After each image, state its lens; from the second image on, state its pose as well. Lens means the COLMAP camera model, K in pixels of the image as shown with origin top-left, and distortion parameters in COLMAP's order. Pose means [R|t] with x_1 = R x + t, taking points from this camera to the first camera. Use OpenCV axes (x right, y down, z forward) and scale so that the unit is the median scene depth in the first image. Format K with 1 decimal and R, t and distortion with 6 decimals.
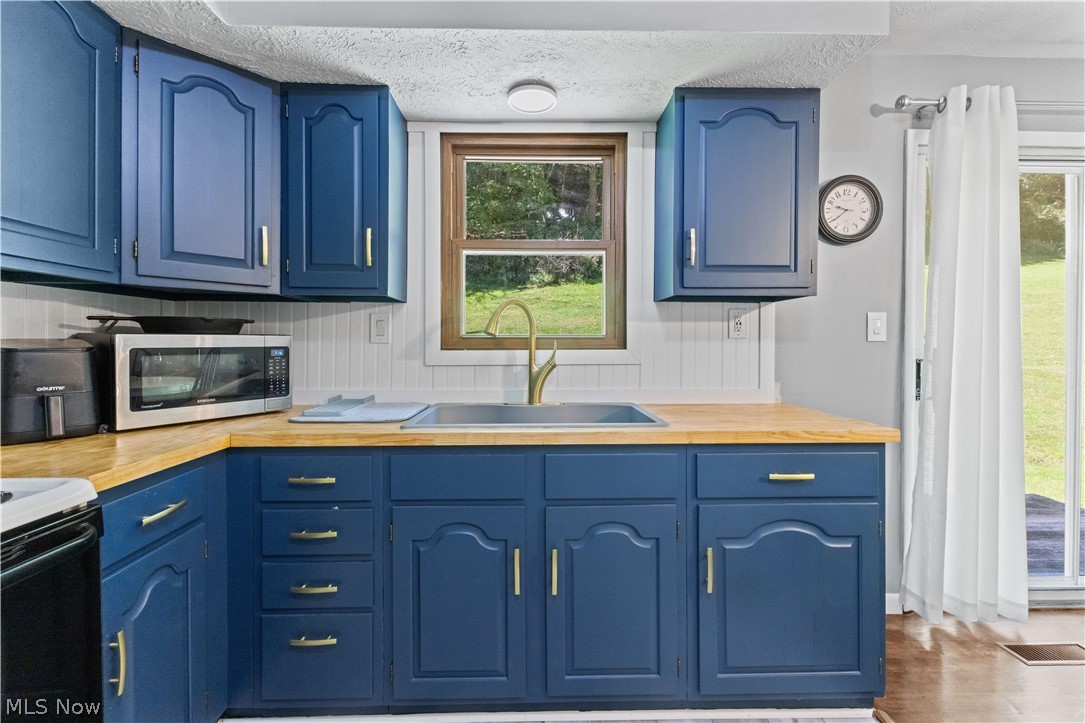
lens RADIAL K [[490.1, 0, 540.7], [0, 490.1, 344.3], [0, 0, 1]] dist [0.015644, -0.005301]
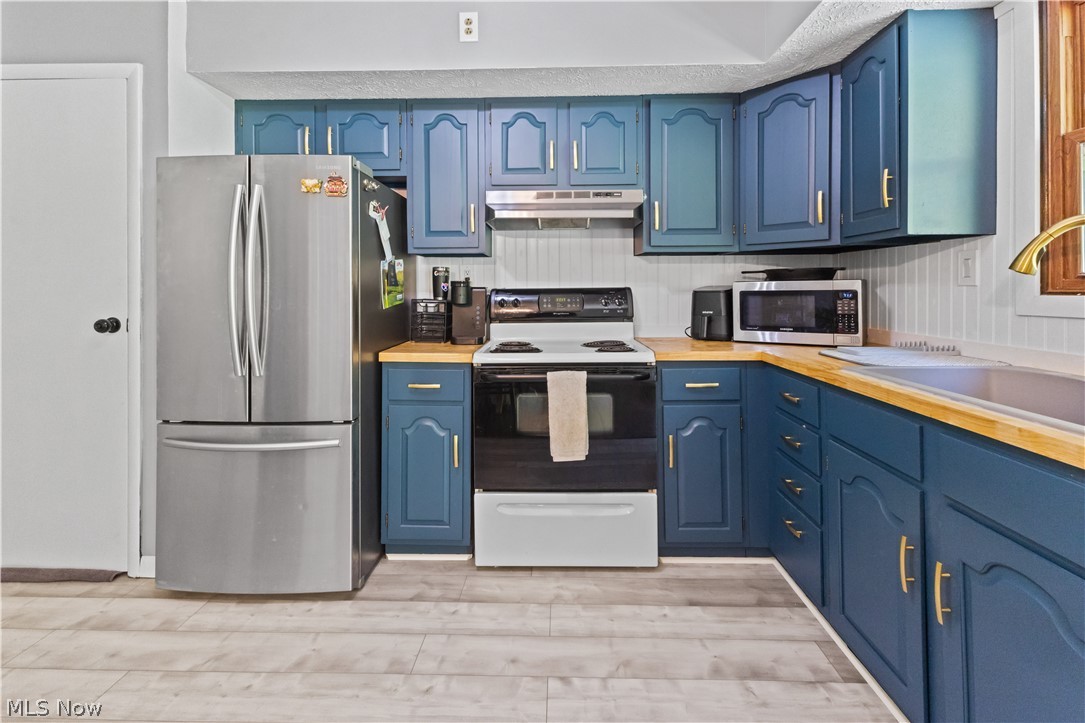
lens RADIAL K [[490.1, 0, 539.5], [0, 490.1, 287.3], [0, 0, 1]] dist [0.015644, -0.005301]
pose [[-0.062776, -0.004752, -0.998016, 0.657683], [0.005654, 0.999971, -0.005116, 0.000491], [0.998012, -0.005964, -0.062747, 0.358344]]
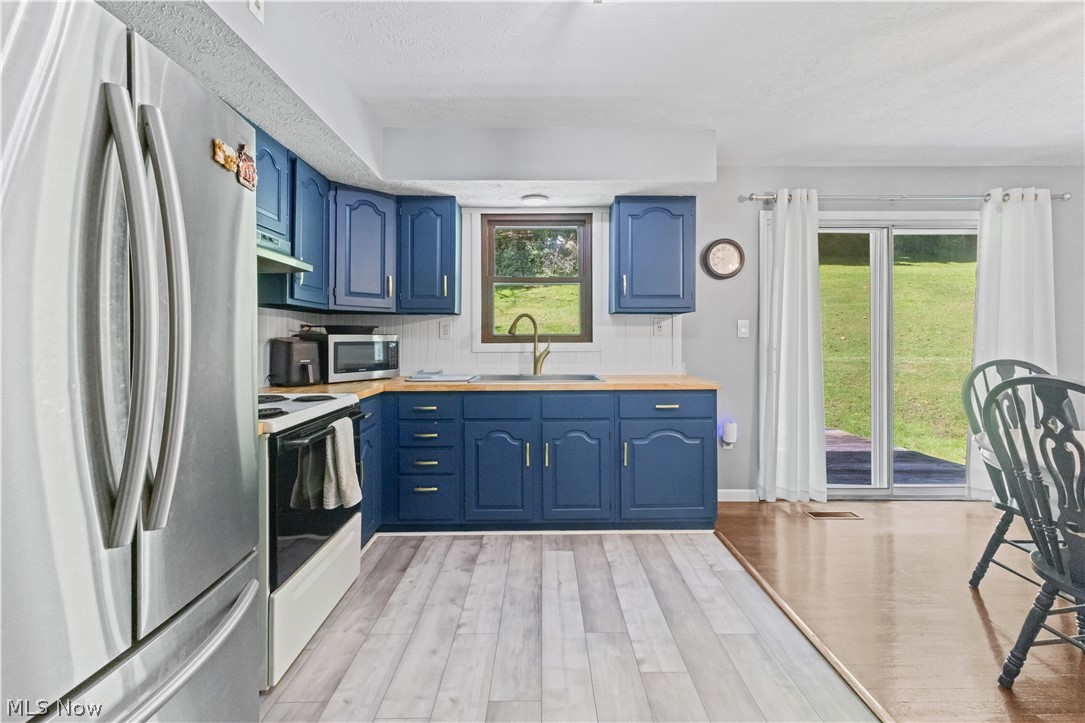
lens RADIAL K [[490.1, 0, 542.7], [0, 490.1, 335.6], [0, 0, 1]] dist [0.015644, -0.005301]
pose [[0.999953, -0.002008, -0.009511, 0.025319], [0.001937, 0.999970, -0.007529, -0.000554], [0.009526, 0.007510, 0.999926, -0.787482]]
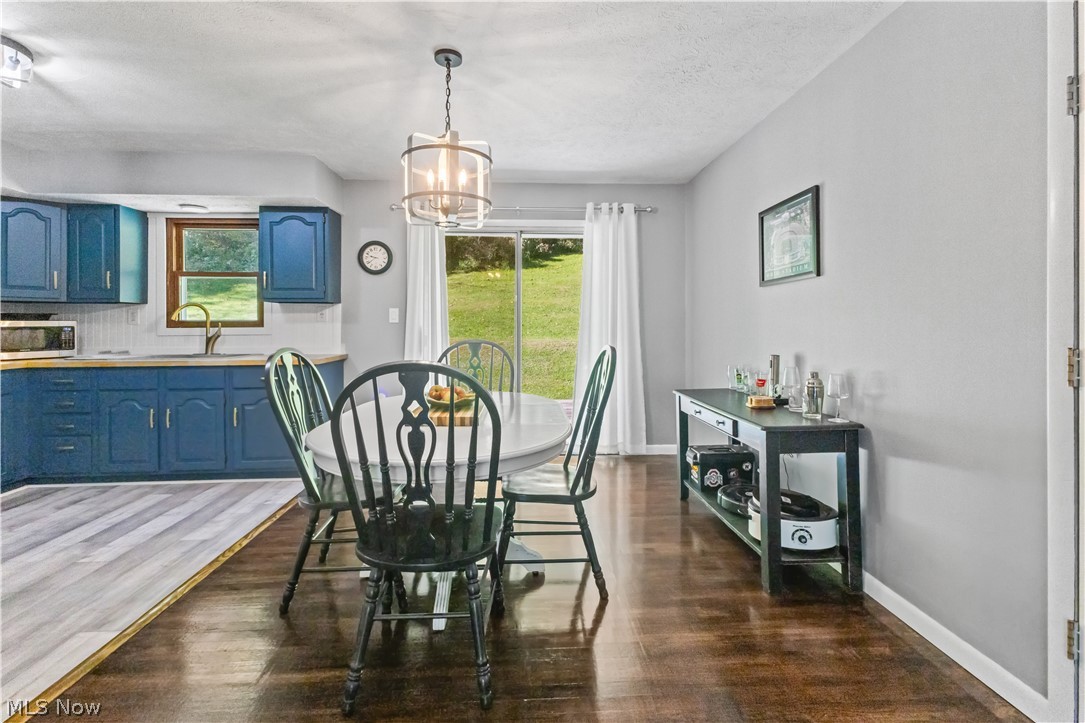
lens RADIAL K [[490.1, 0, 548.5], [0, 490.1, 325.4], [0, 0, 1]] dist [0.015644, -0.005301]
pose [[0.999504, -0.003331, 0.031308, 1.483425], [0.003199, 0.999986, 0.004277, -0.001058], [-0.031321, -0.004174, 0.999501, -1.213149]]
